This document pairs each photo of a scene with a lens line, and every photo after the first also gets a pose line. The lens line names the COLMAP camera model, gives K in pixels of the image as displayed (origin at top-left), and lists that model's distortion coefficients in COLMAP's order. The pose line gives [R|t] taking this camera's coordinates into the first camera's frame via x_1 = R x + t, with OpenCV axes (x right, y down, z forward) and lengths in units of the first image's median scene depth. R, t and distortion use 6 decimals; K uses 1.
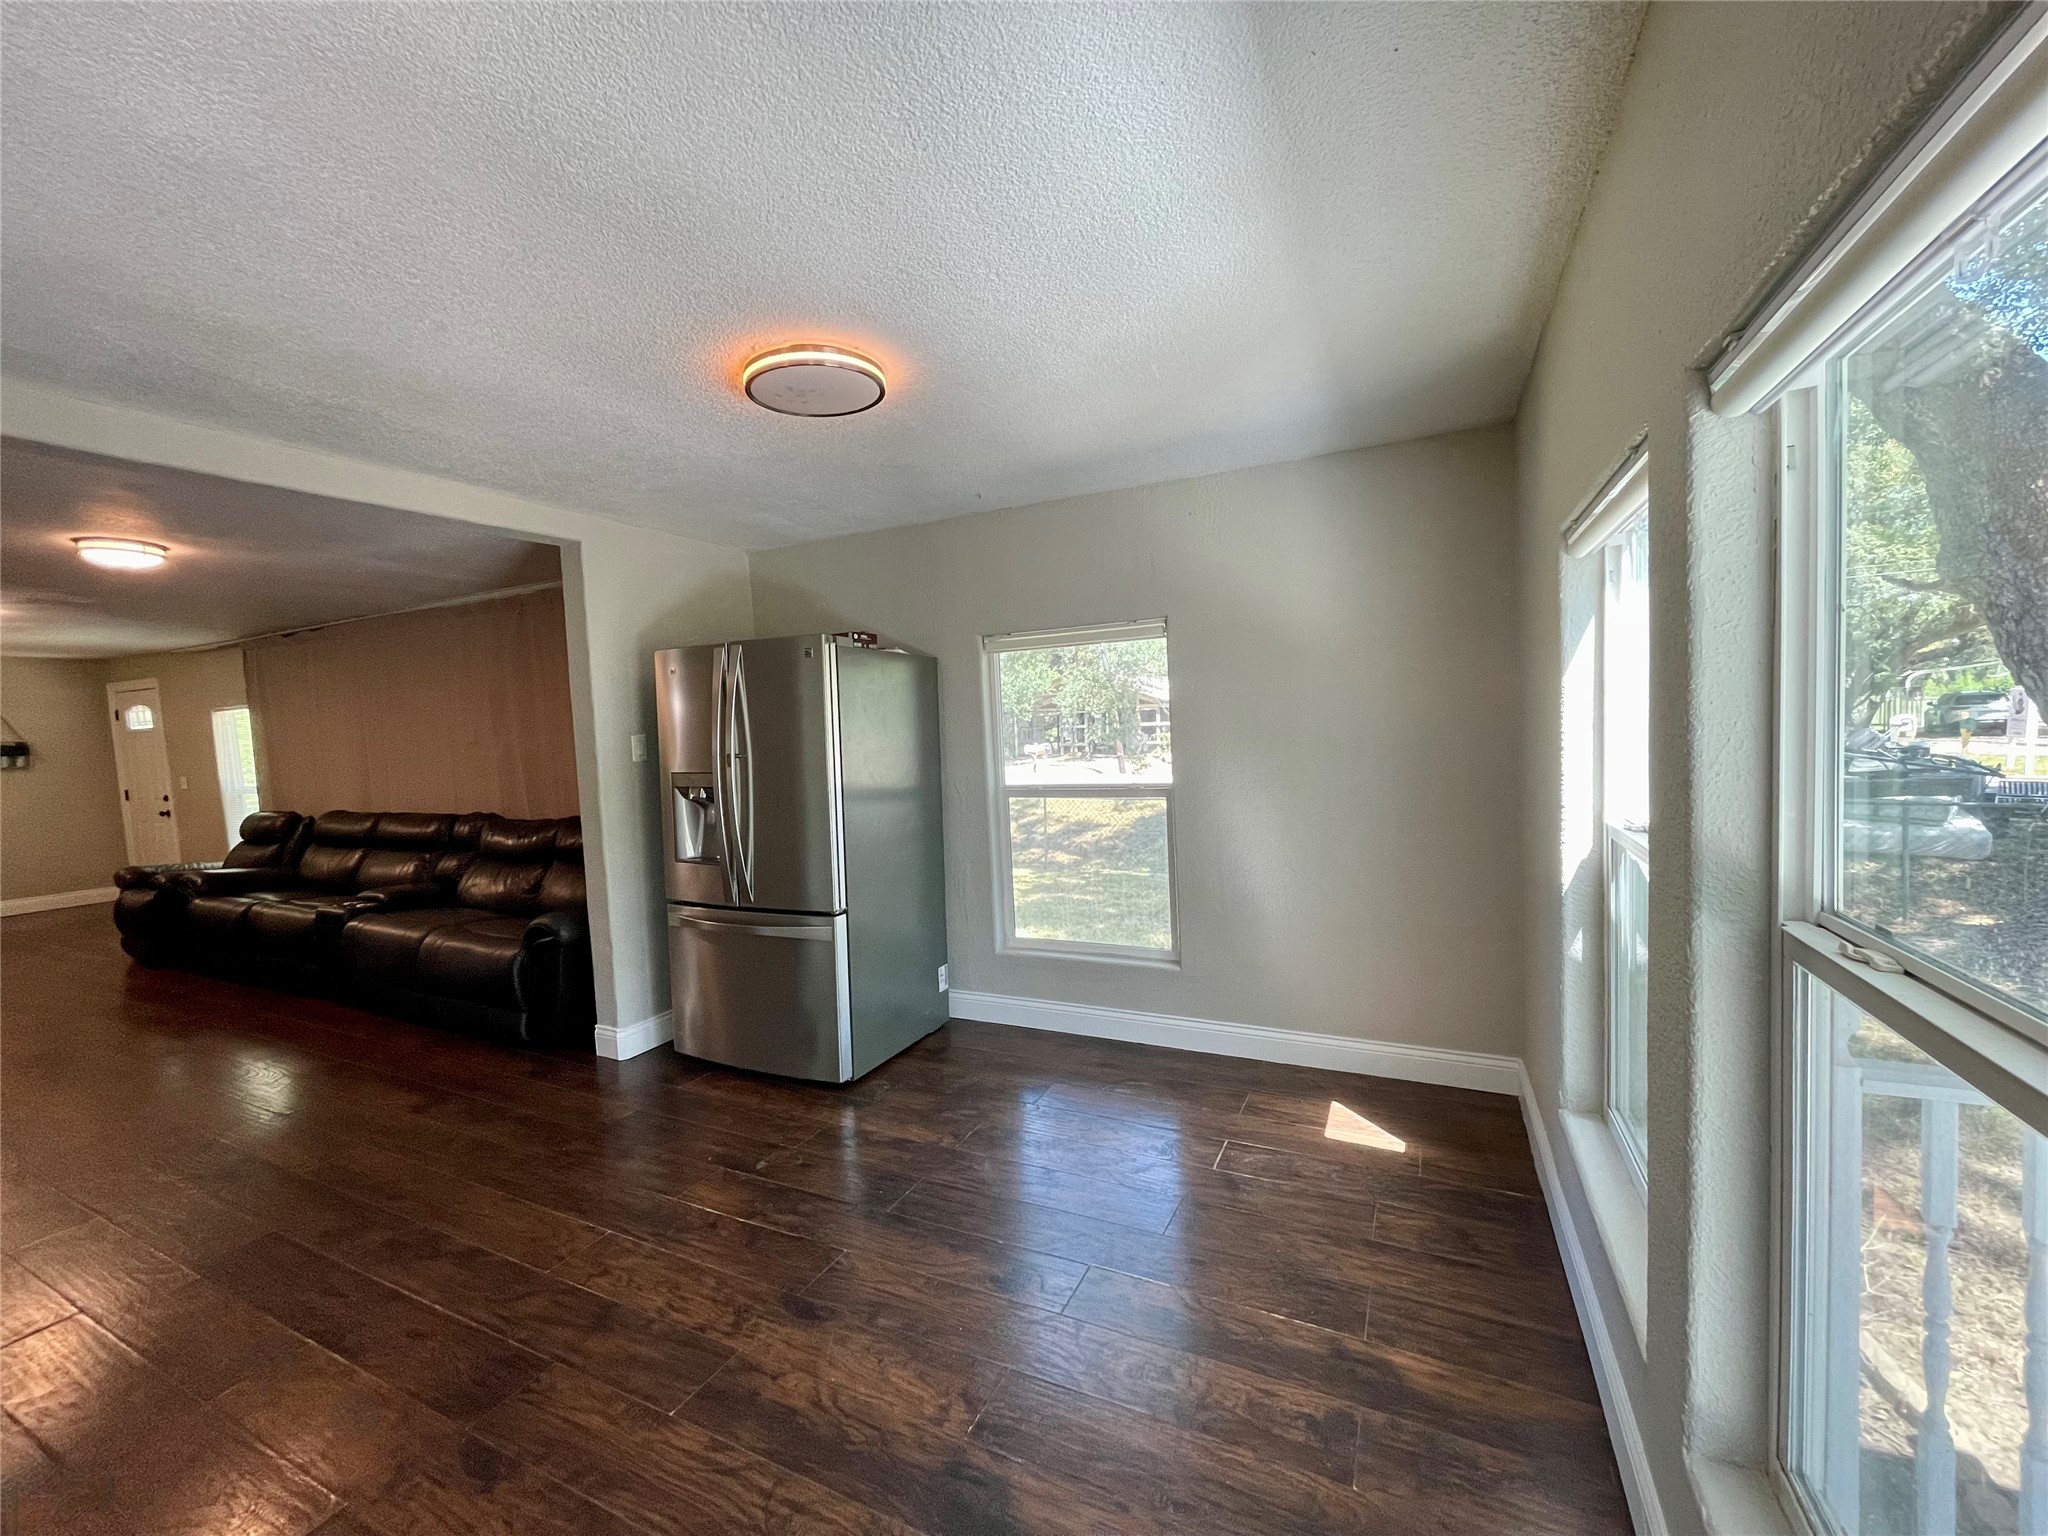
lens RADIAL K [[826.6, 0, 1016.8], [0, 826.6, 772.1], [0, 0, 1]] dist [0.000261, 0.000258]
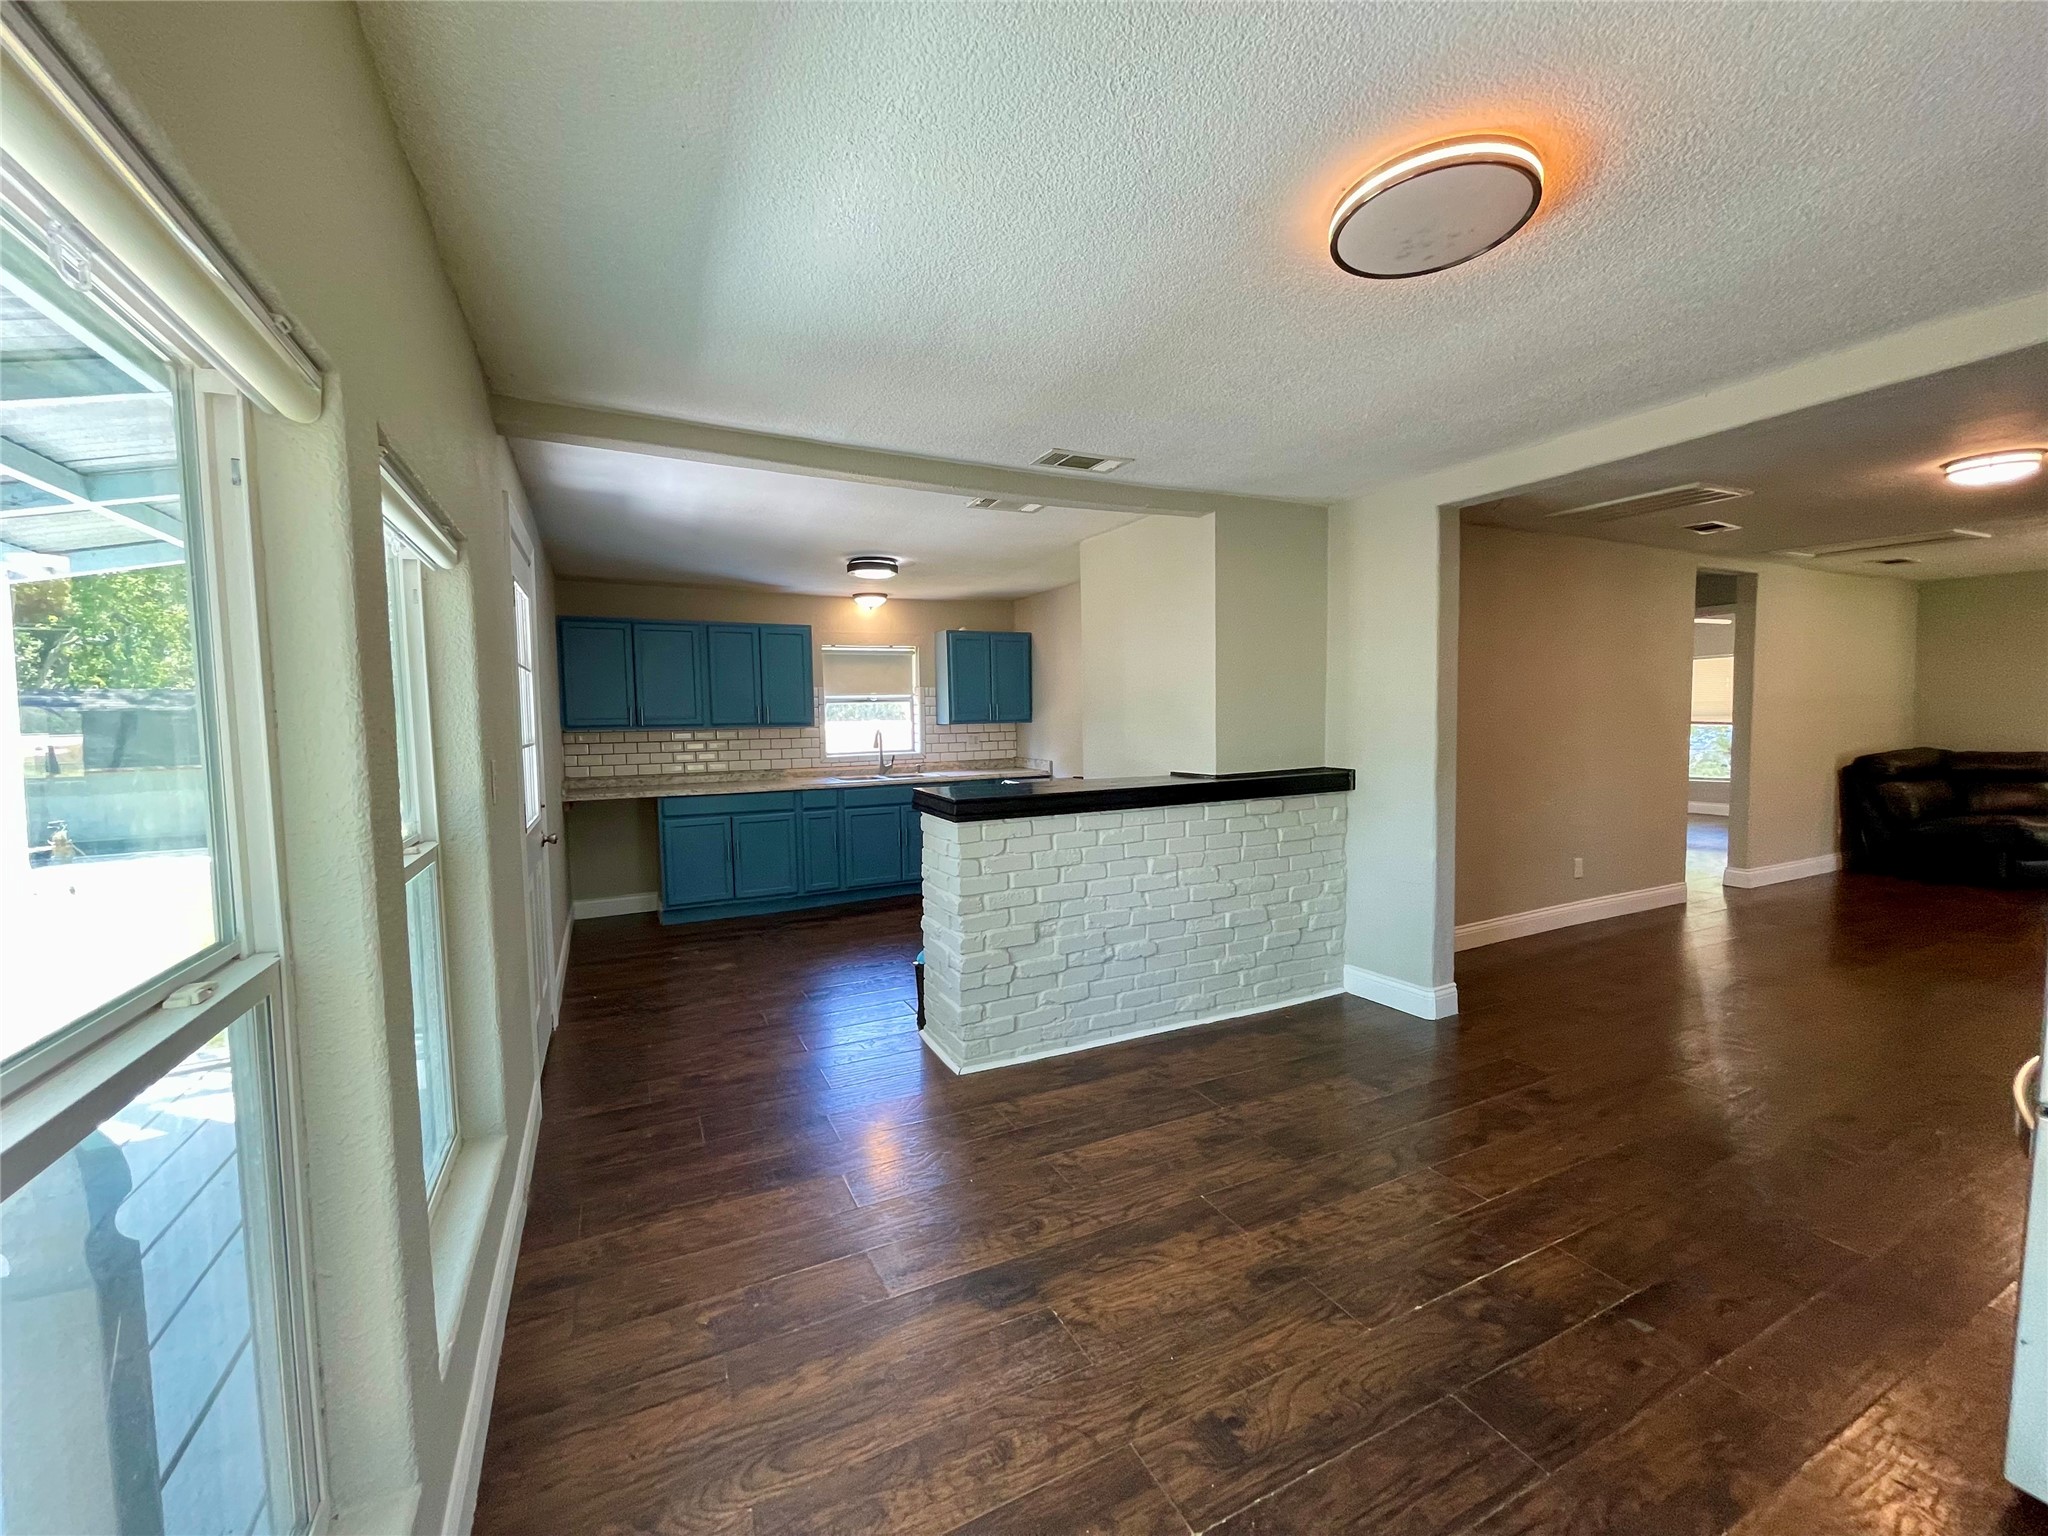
lens RADIAL K [[829.6, 0, 1019.3], [0, 829.6, 774.0], [0, 0, 1]] dist [0.000651, -0.000195]
pose [[-0.606119, 0.112923, -0.787317, 0.682959], [0.000058, 0.989877, 0.141931, -0.098319], [0.795374, 0.085981, -0.599989, 1.356467]]
